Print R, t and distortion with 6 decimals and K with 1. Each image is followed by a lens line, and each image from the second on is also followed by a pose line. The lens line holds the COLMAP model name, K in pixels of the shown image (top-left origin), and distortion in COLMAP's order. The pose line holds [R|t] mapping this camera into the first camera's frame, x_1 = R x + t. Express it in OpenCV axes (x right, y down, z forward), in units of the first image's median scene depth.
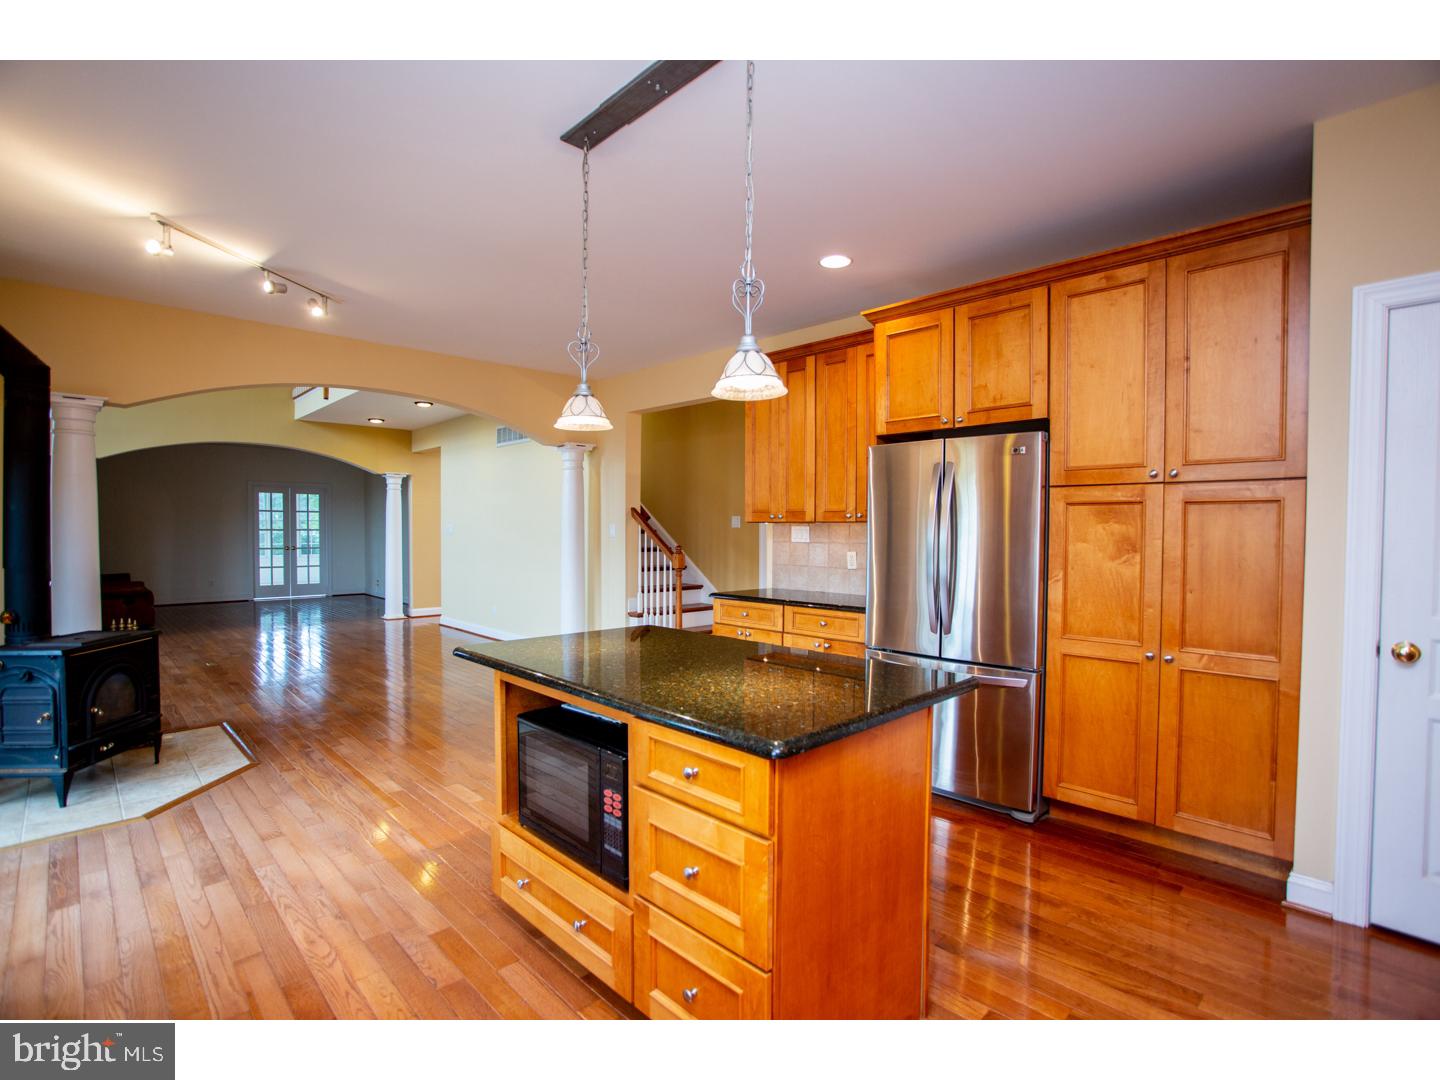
lens RADIAL K [[715.8, 0, 713.6], [0, 715.8, 543.1], [0, 0, 1]] dist [-0.073860, 0.038048]
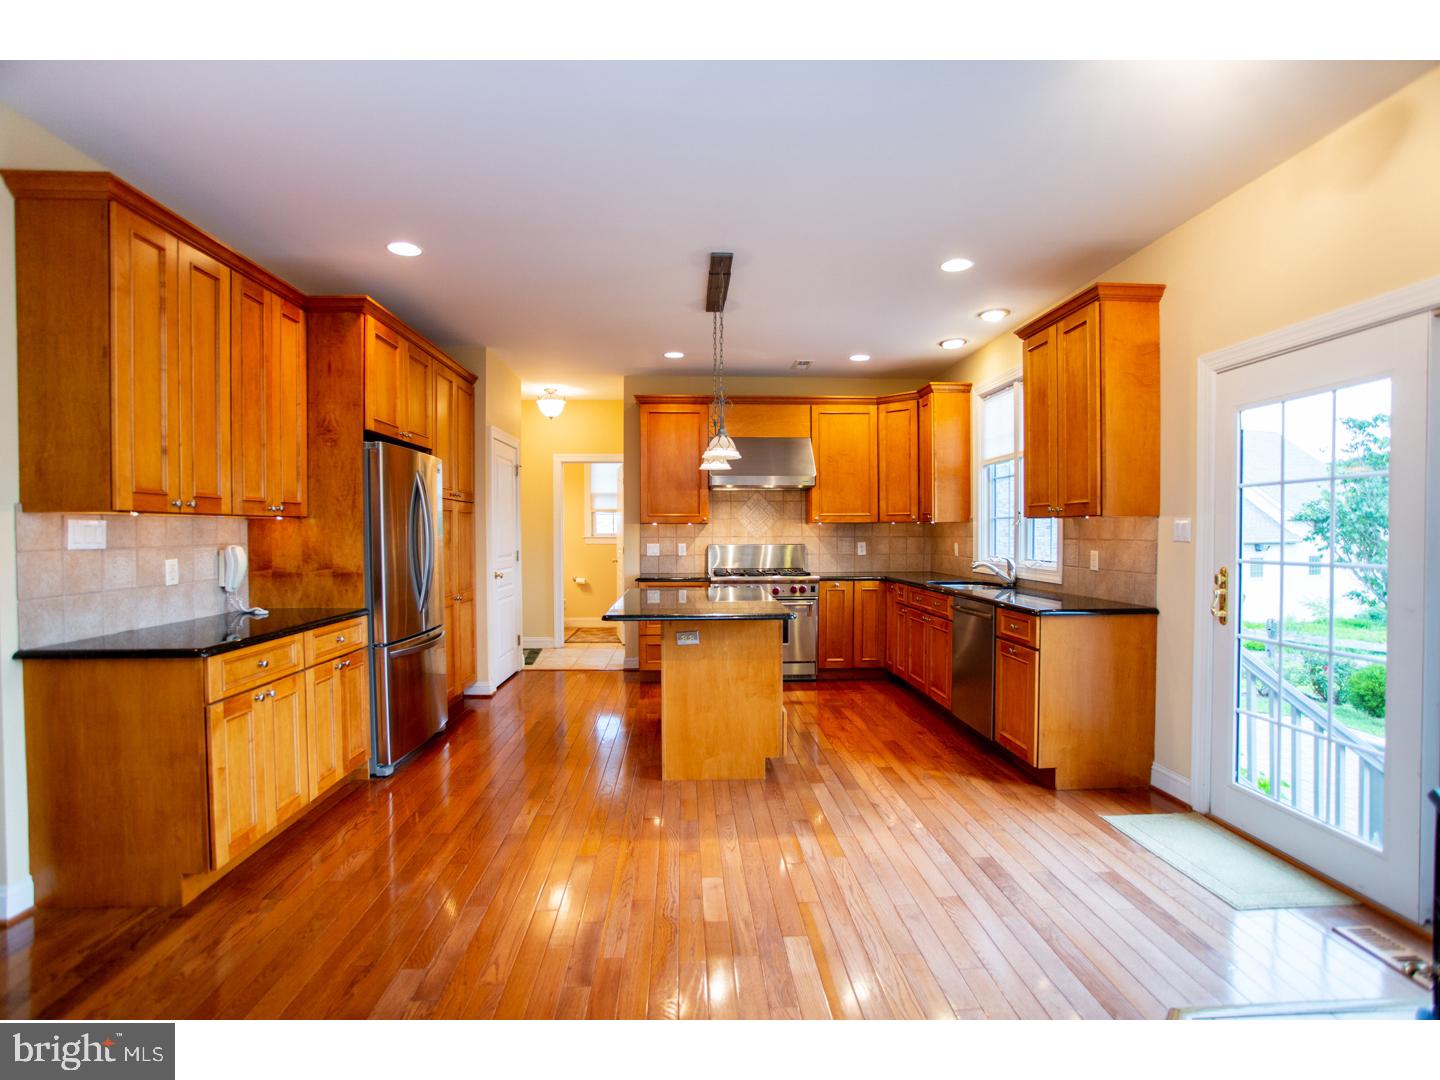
lens RADIAL K [[715.8, 0, 713.6], [0, 715.8, 543.1], [0, 0, 1]] dist [-0.073860, 0.038048]
pose [[-0.759488, -0.012942, 0.650392, -0.720358], [0.013218, 0.999289, 0.035320, -0.022847], [-0.650387, 0.035422, -0.758777, 1.354586]]
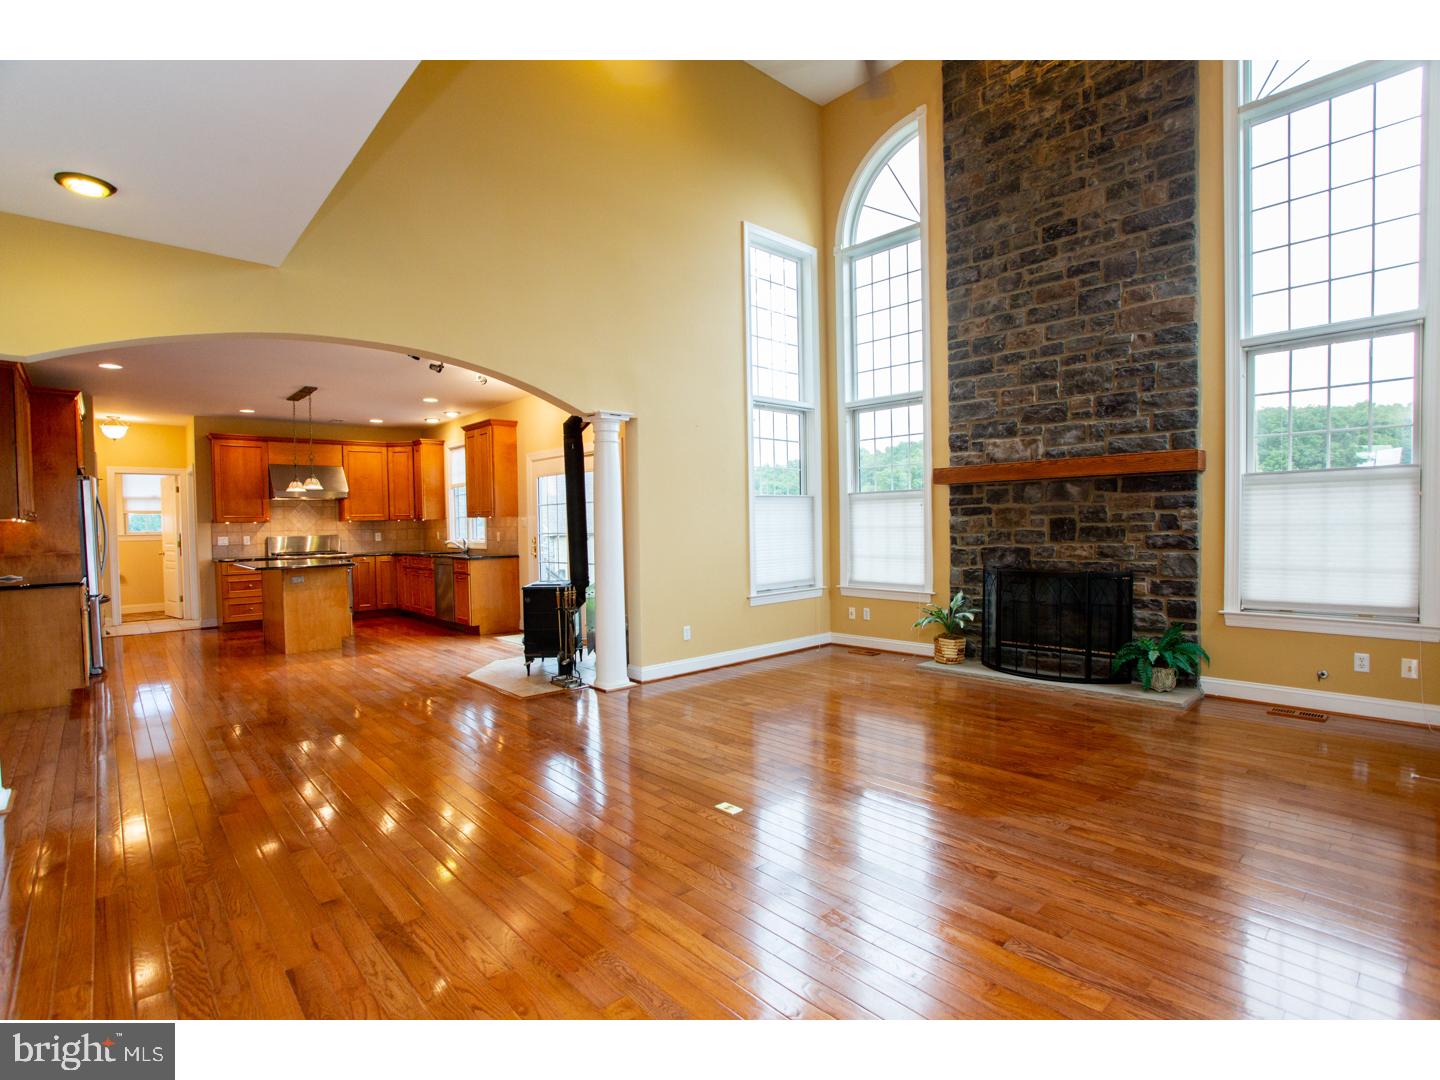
lens RADIAL K [[715.8, 0, 713.6], [0, 715.8, 543.1], [0, 0, 1]] dist [-0.073860, 0.038048]
pose [[-0.999477, 0.012676, 0.029756, -1.219326], [0.014183, 0.998599, 0.050985, -0.038440], [-0.029068, 0.051380, -0.998256, 2.441319]]
